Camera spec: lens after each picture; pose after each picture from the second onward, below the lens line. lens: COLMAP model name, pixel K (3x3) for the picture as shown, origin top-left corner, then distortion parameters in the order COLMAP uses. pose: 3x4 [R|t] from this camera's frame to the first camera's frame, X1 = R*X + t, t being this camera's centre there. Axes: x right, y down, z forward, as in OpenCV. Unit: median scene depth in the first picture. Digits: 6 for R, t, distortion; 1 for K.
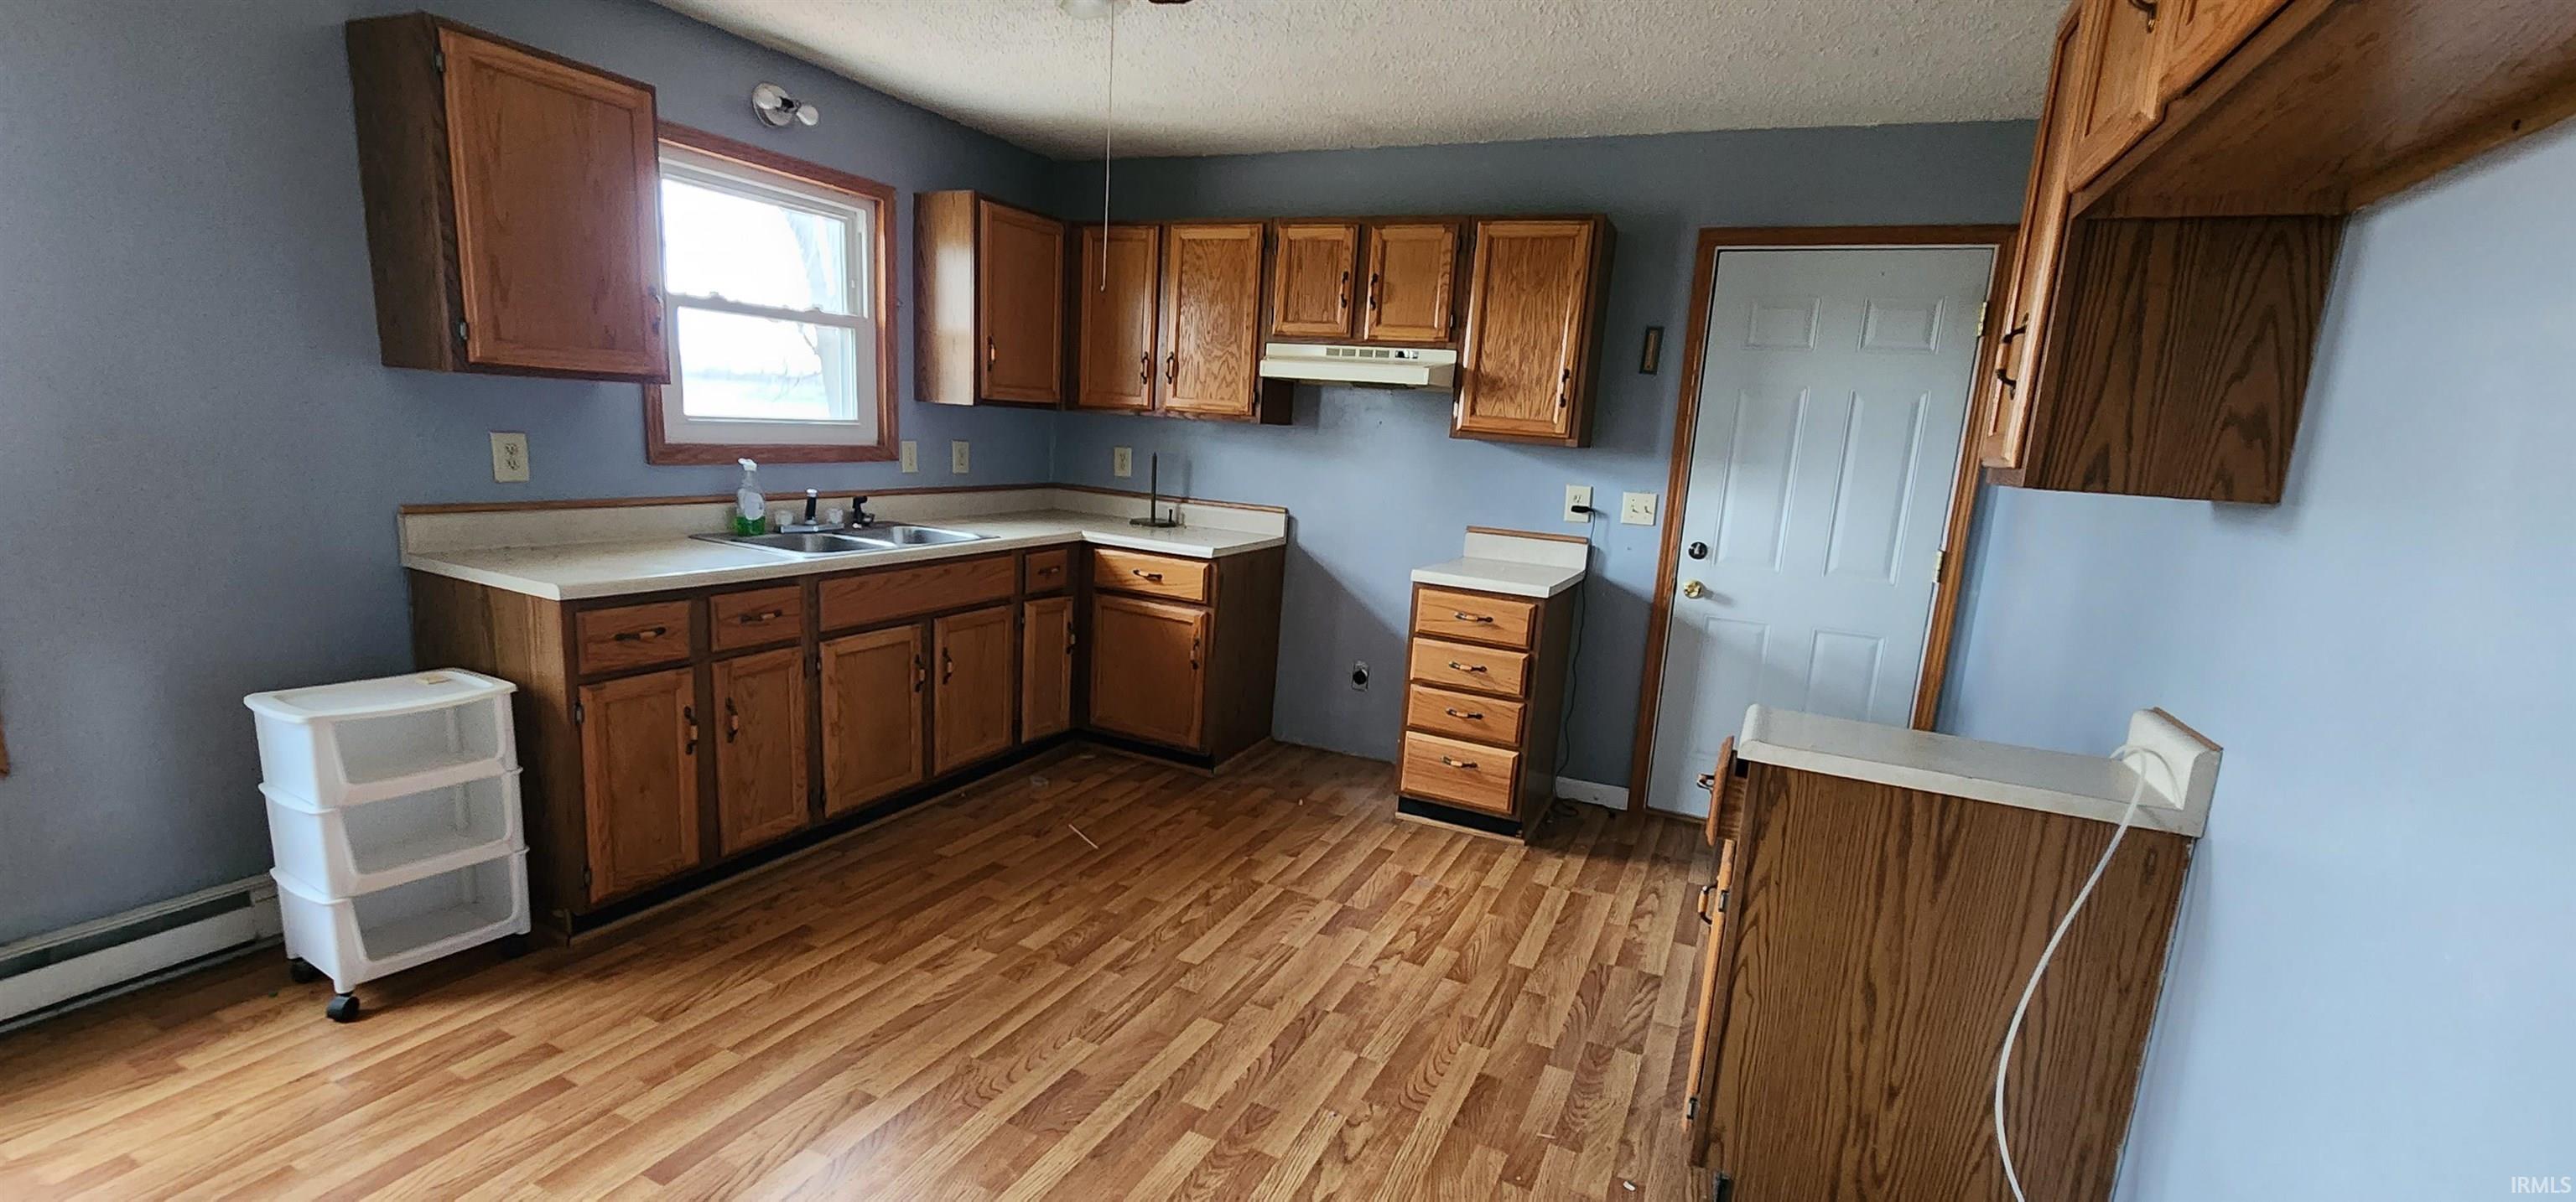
lens RADIAL K [[1064.5, 0, 1288.0], [0, 1064.5, 601.0], [0, 0, 1]] dist [0.014898, -0.000133]
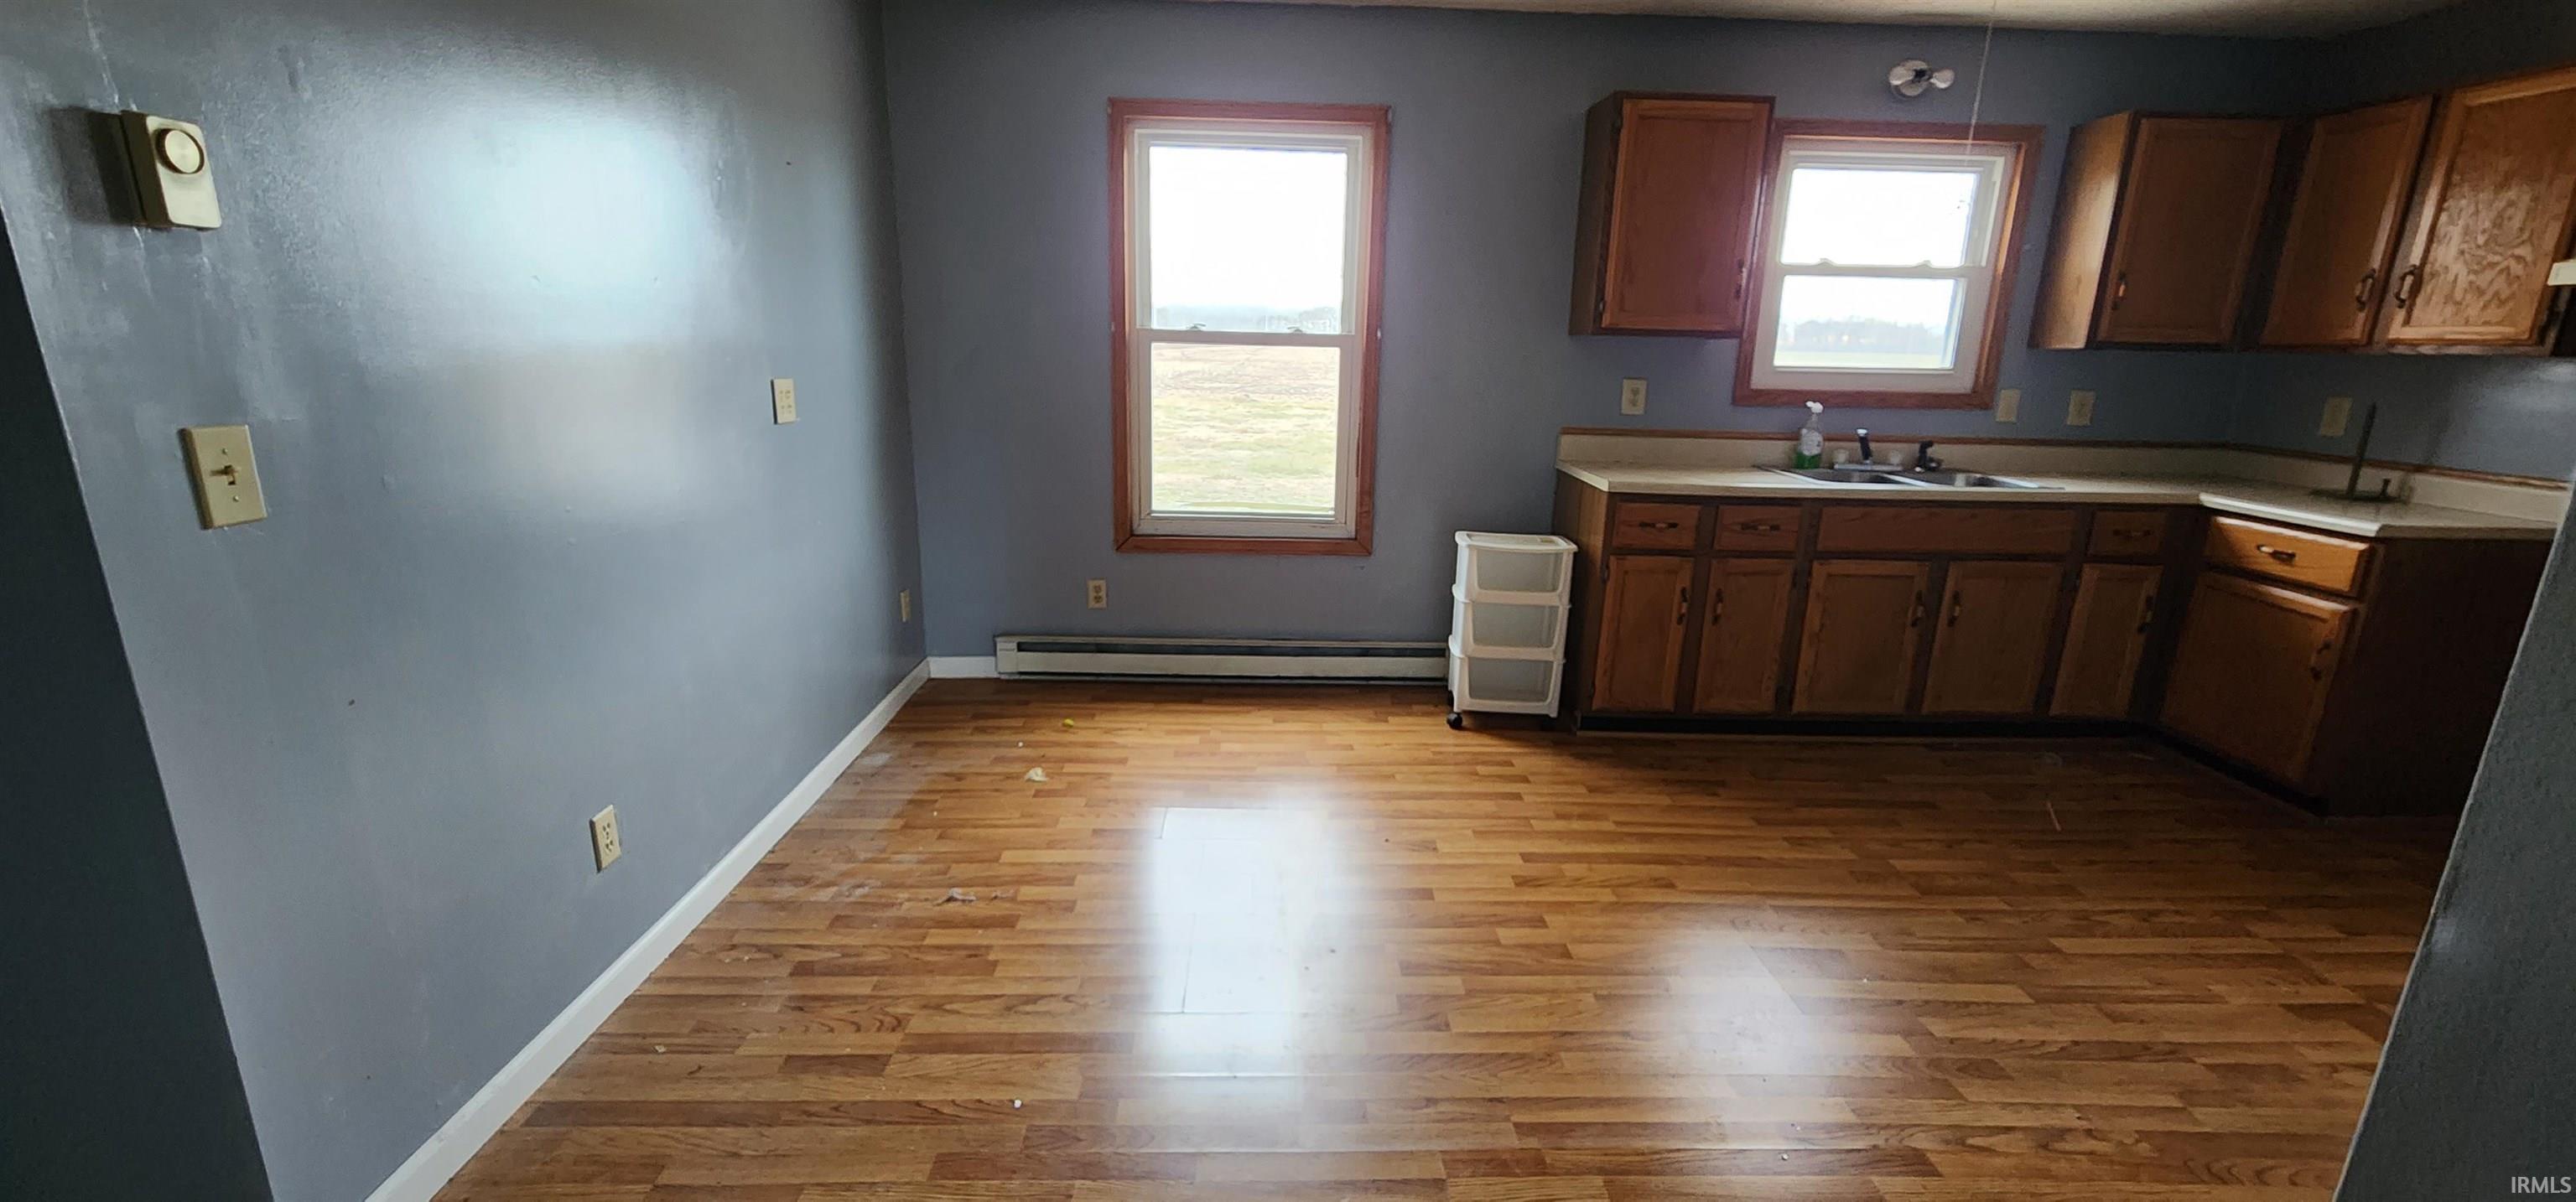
lens RADIAL K [[1107.7, 0, 1299.6], [0, 1107.7, 571.9], [0, 0, 1]] dist [-0.000181, -0.003790]
pose [[0.450695, 0.126420, -0.883681, 0.322777], [-0.144666, 0.987179, 0.067444, 0.047201], [0.880878, 0.097442, 0.463205, -0.013727]]
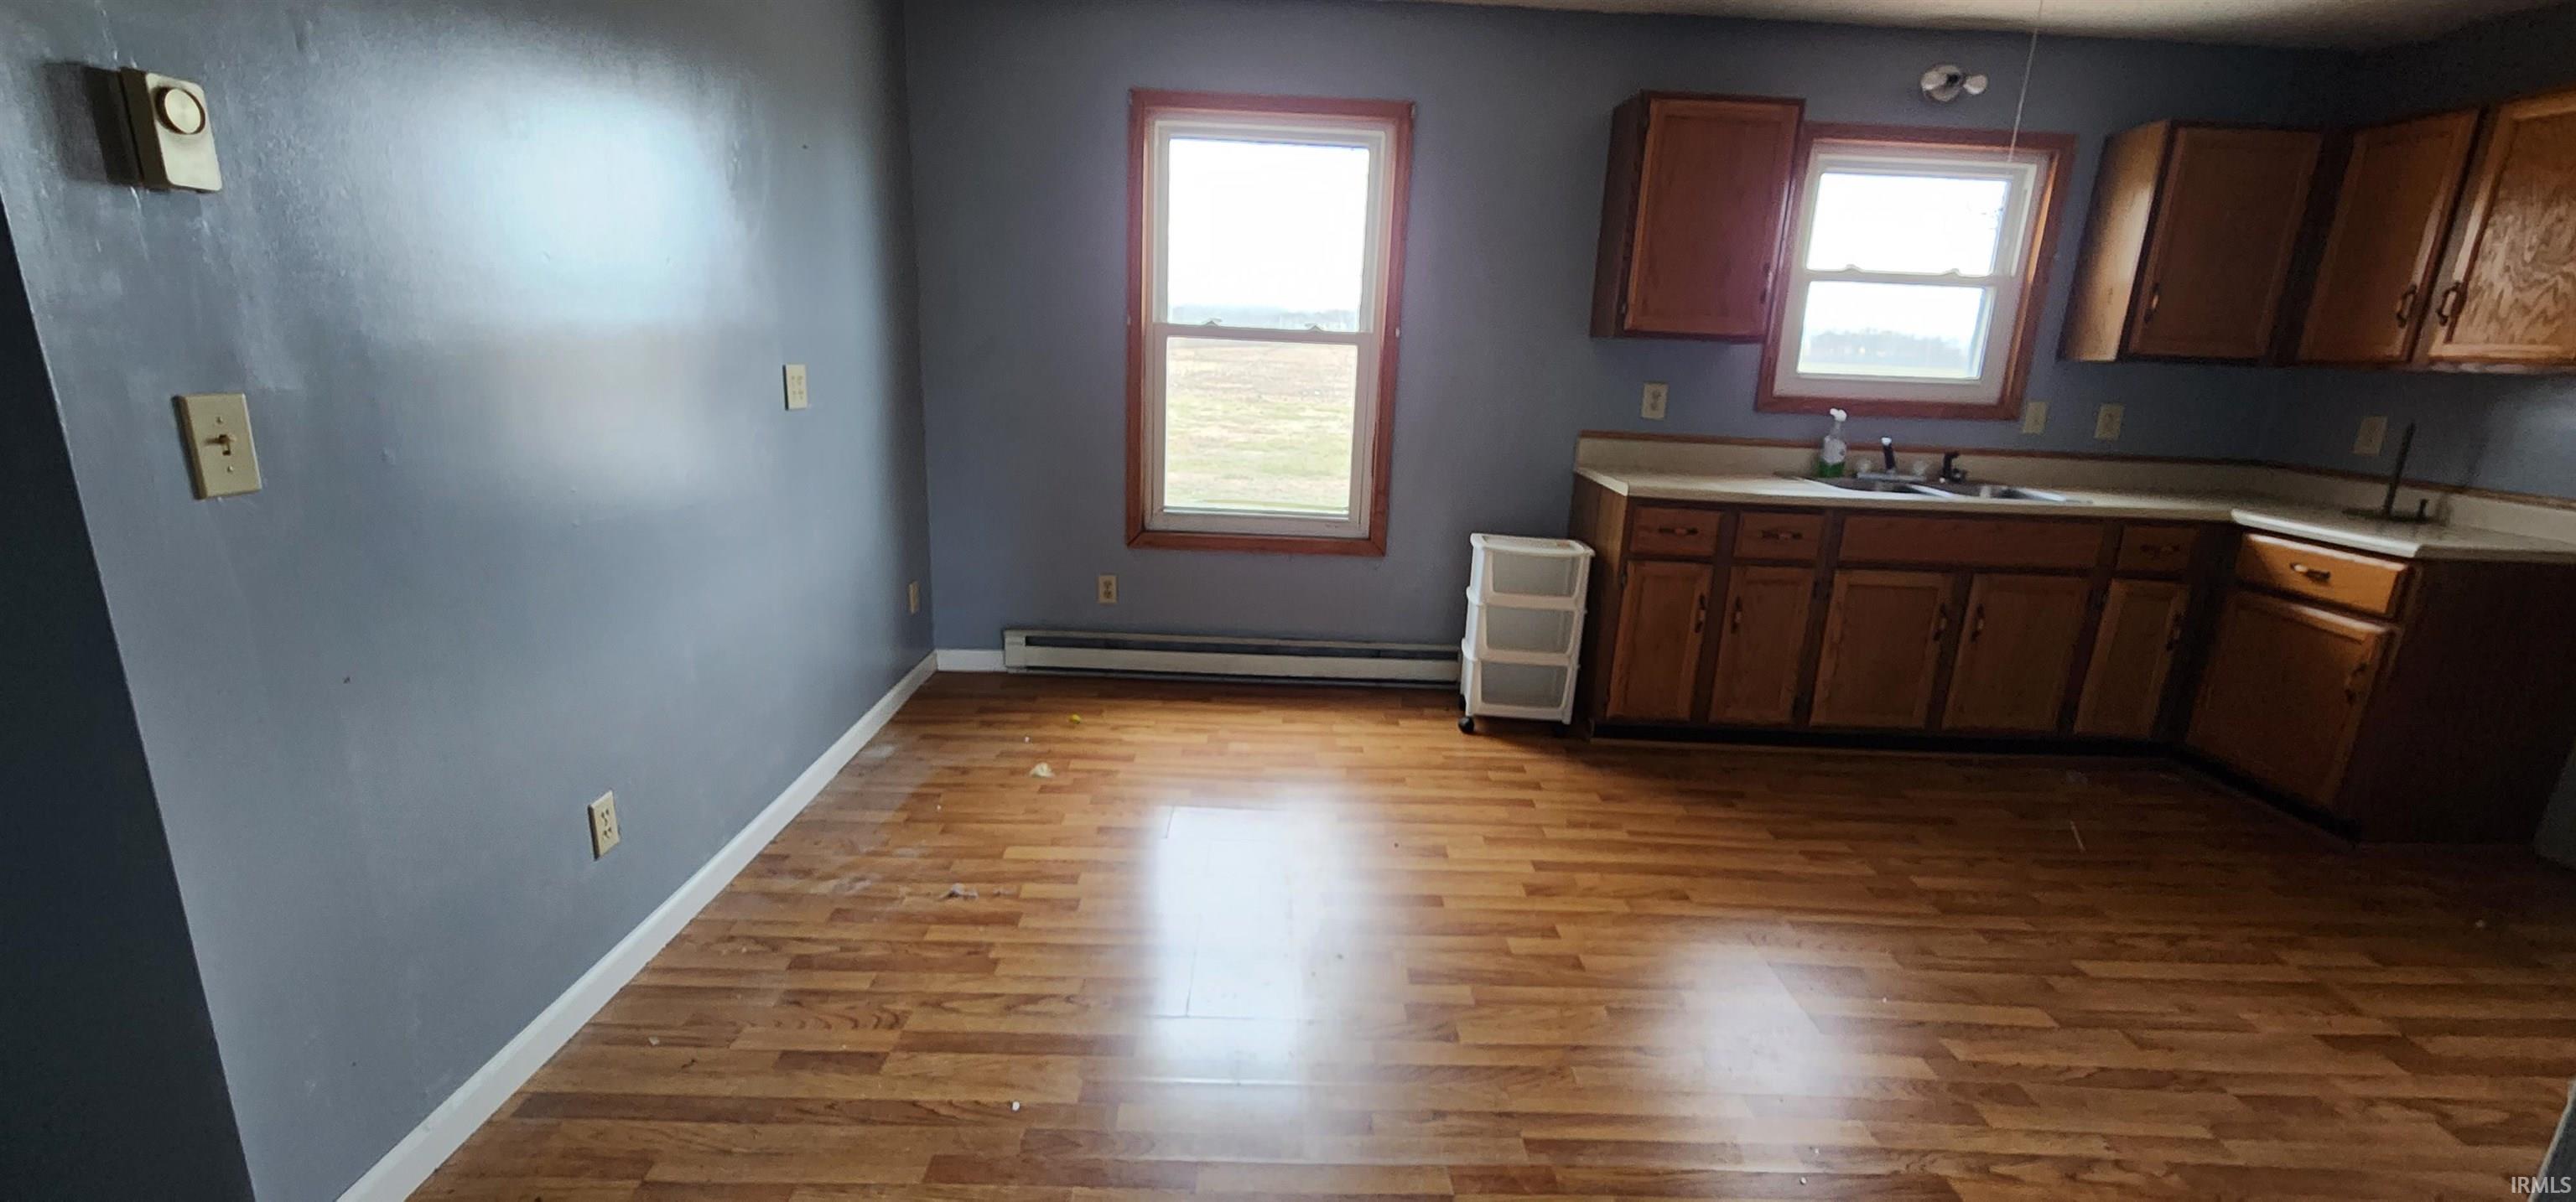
lens RADIAL K [[1107.7, 0, 1299.6], [0, 1107.7, 571.9], [0, 0, 1]] dist [-0.000181, -0.003790]
pose [[0.440413, 0.134272, -0.887698, 0.309809], [-0.164754, 0.984049, 0.067107, 0.051382], [0.882549, 0.116697, 0.455510, -0.010101]]
